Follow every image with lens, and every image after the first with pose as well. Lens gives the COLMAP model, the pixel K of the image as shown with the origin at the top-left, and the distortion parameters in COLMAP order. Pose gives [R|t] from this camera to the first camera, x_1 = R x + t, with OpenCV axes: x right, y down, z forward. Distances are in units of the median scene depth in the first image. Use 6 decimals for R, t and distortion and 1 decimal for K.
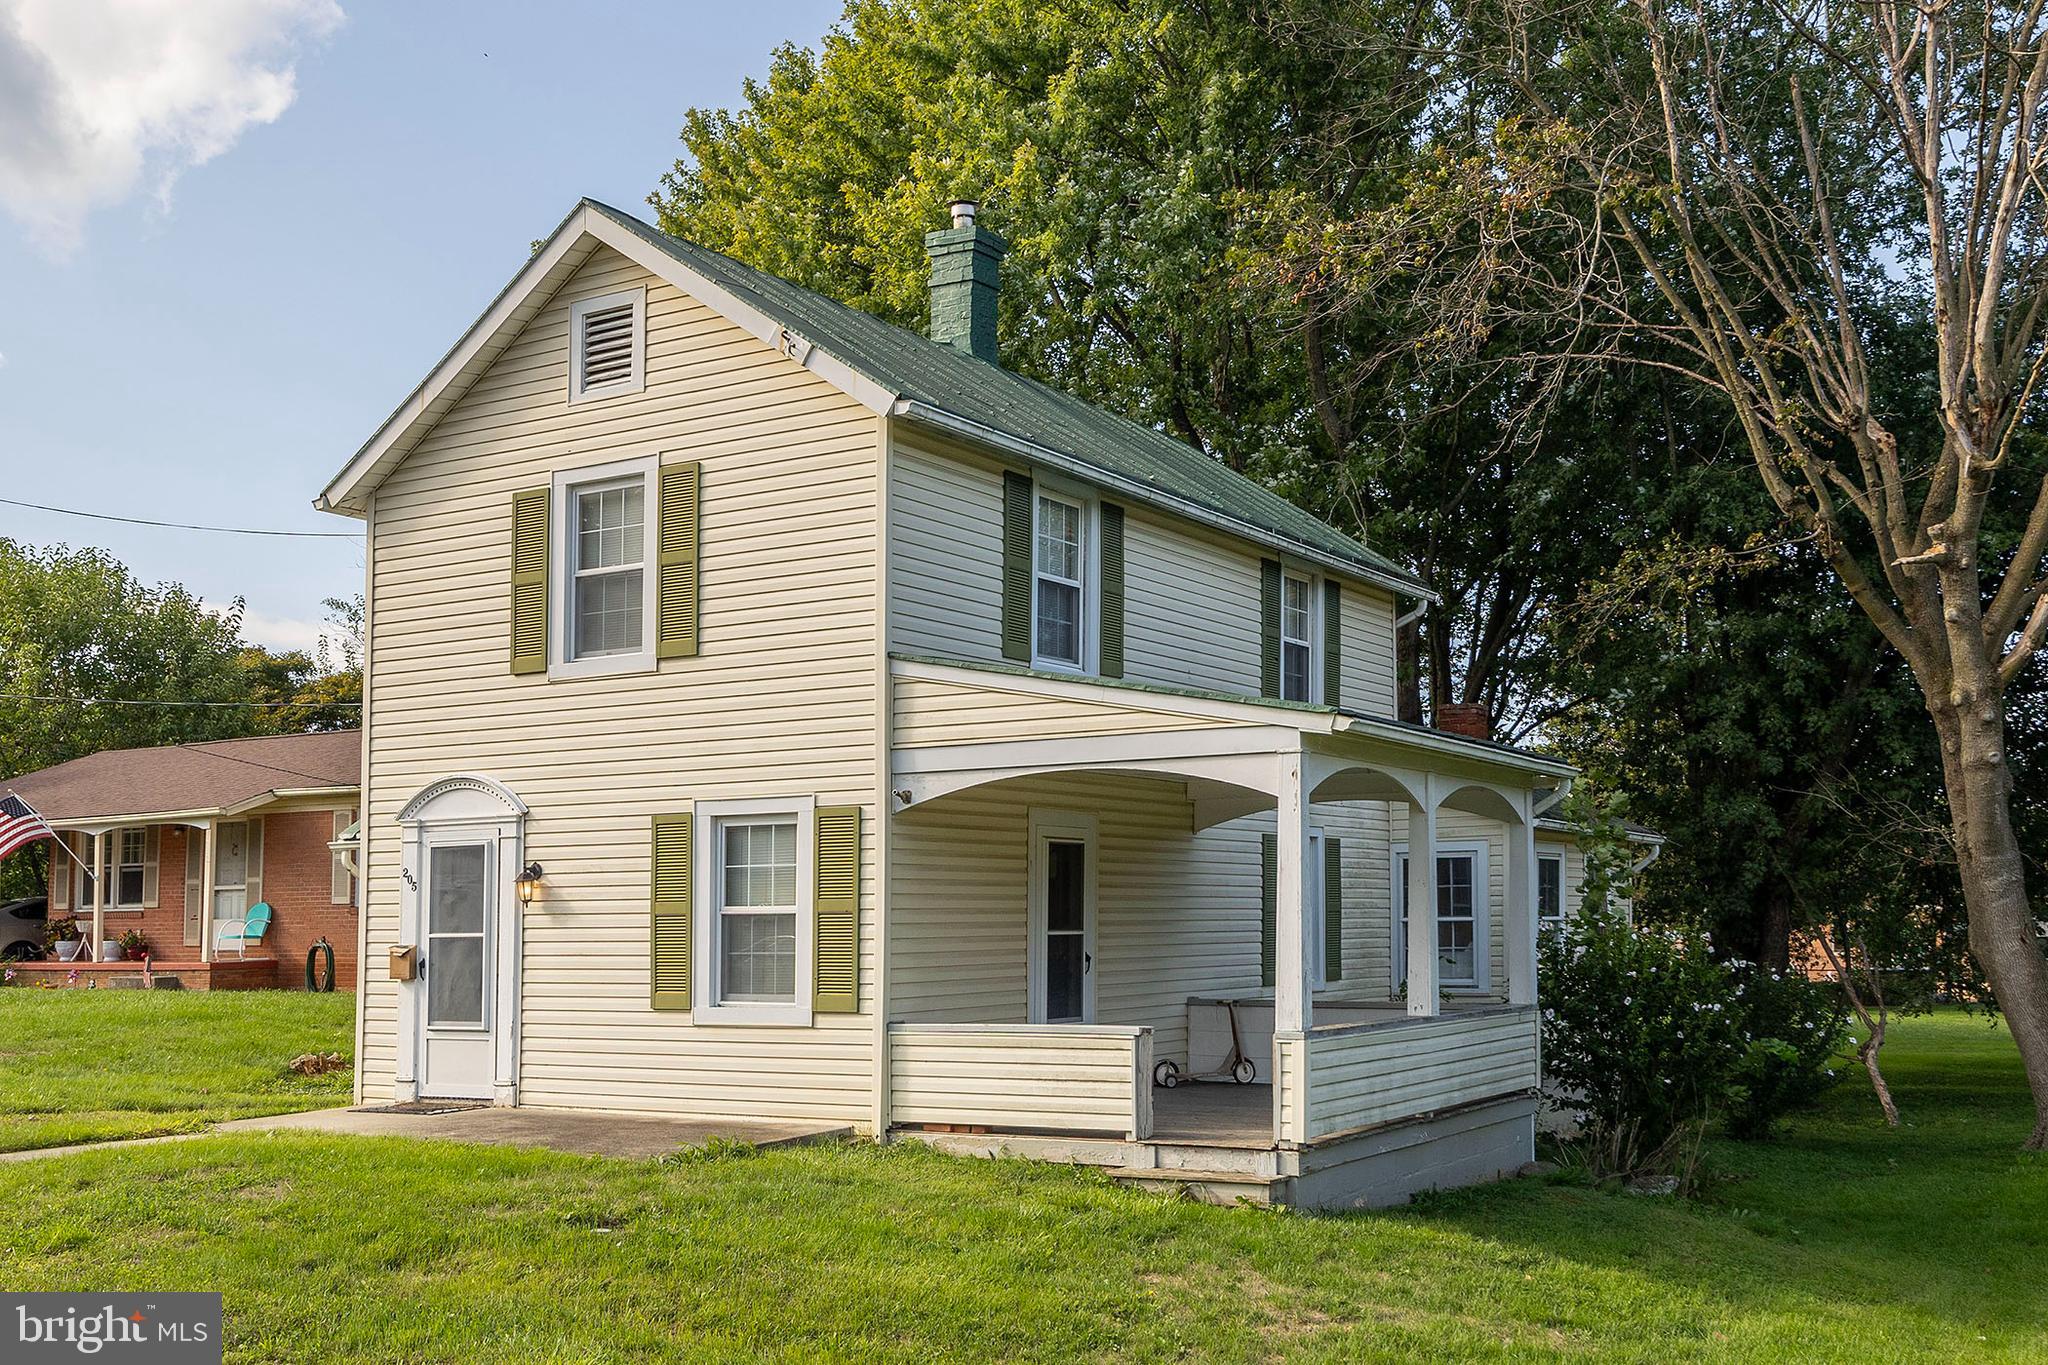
lens RADIAL K [[2114.8, 0, 1024.0], [0, 2114.8, 682.5], [0, 0, 1]] dist [-0.017853, -0.010637]
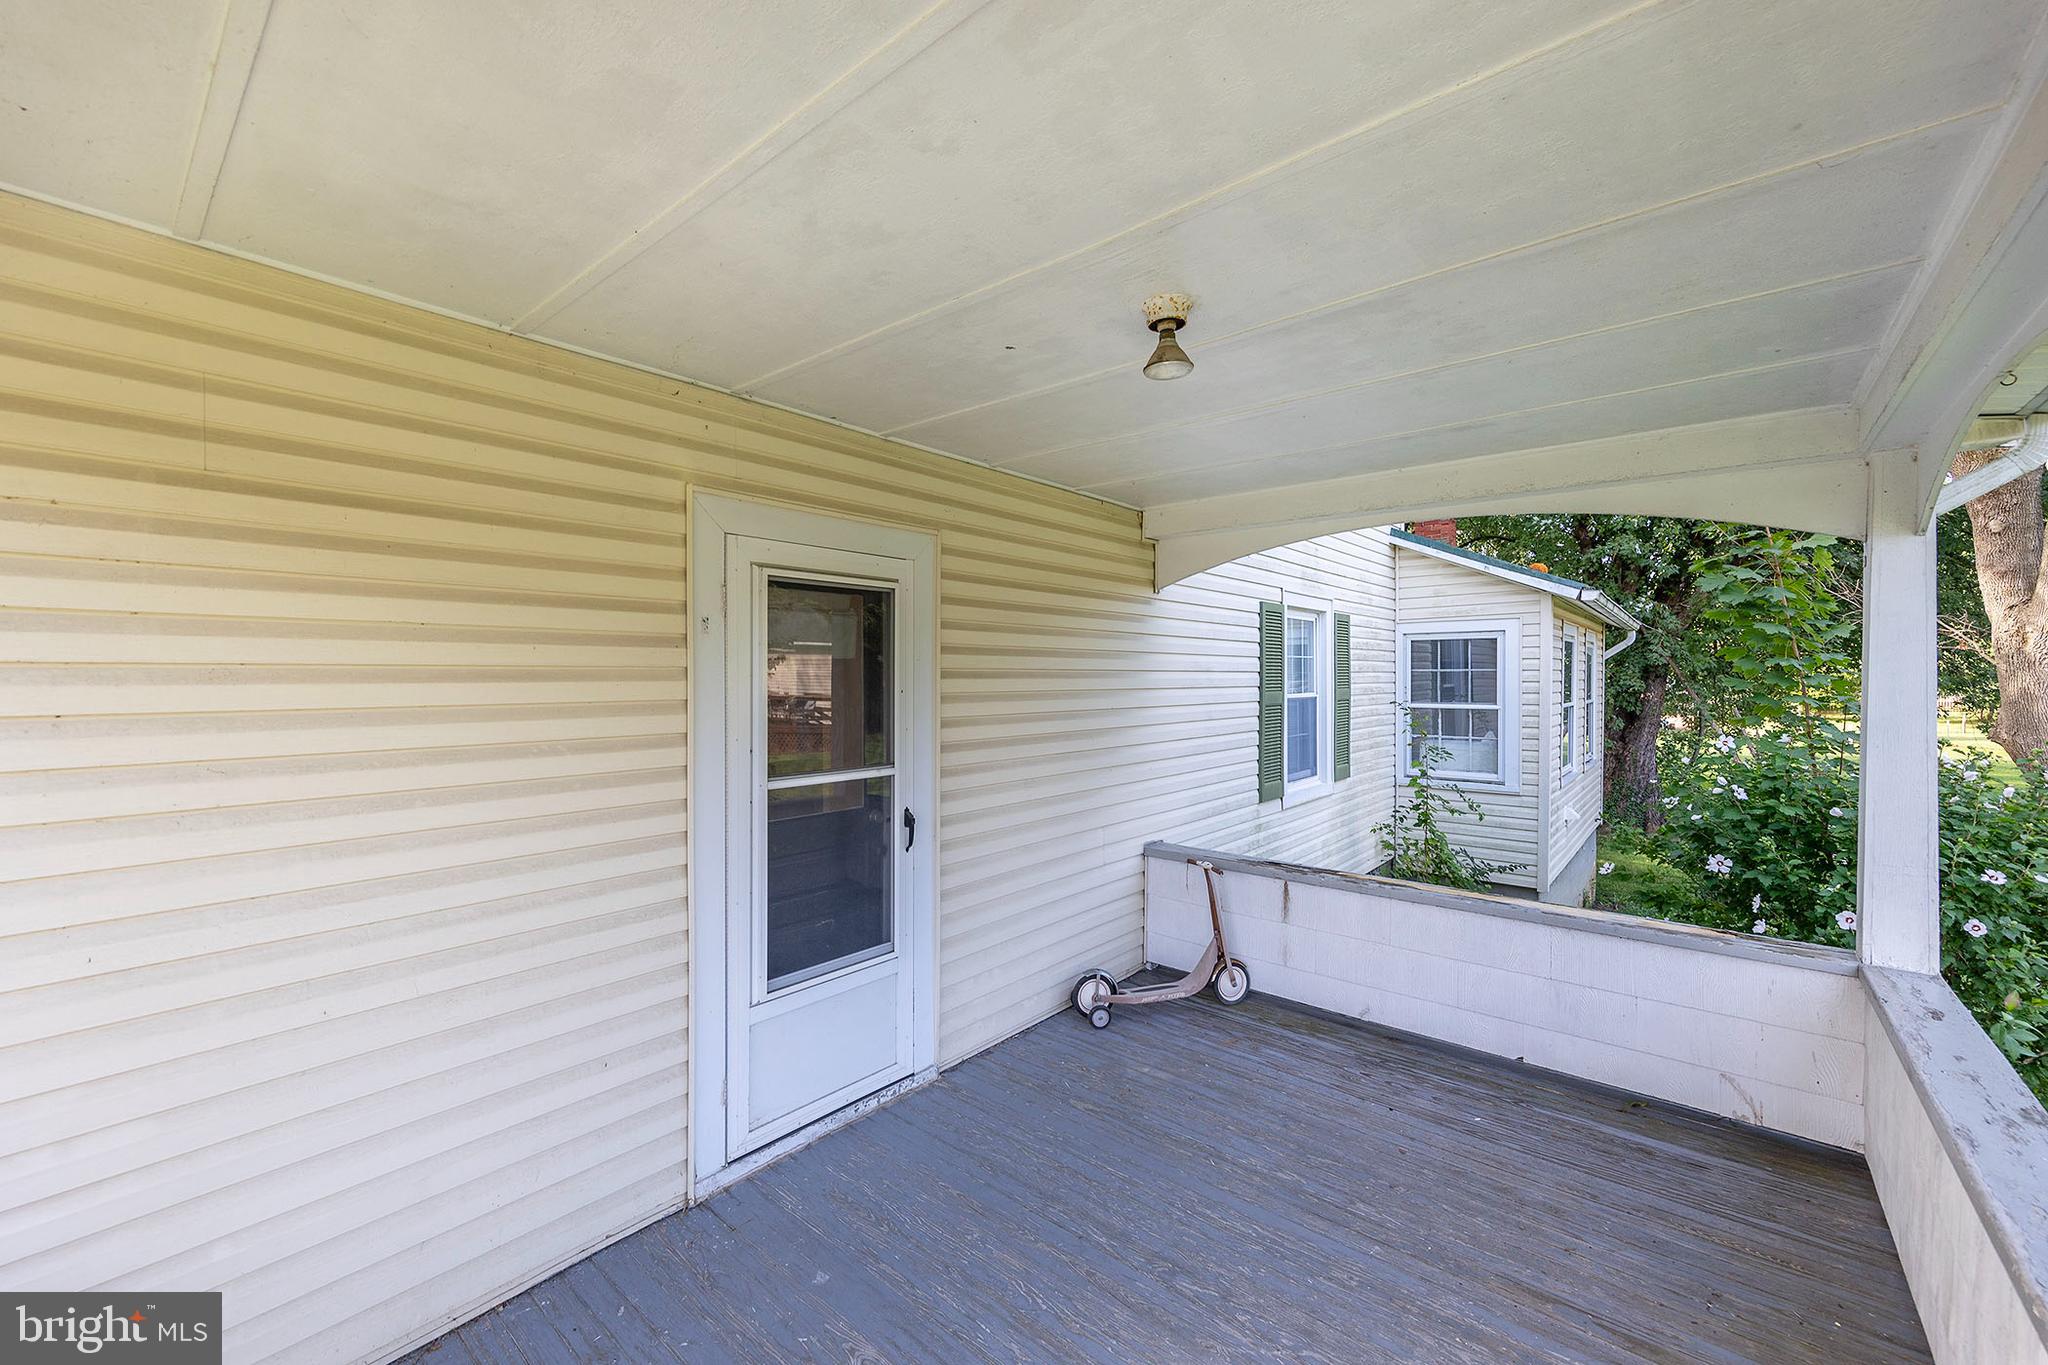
lens RADIAL K [[808.2, 0, 1031.3], [0, 808.2, 689.6], [0, 0, 1]] dist [0.000045, 0.000020]
pose [[0.987924, -0.005179, -0.154855, 0.082457], [0.023288, 0.993050, 0.115363, 0.073076], [0.153181, -0.117576, 0.981179, 0.763648]]
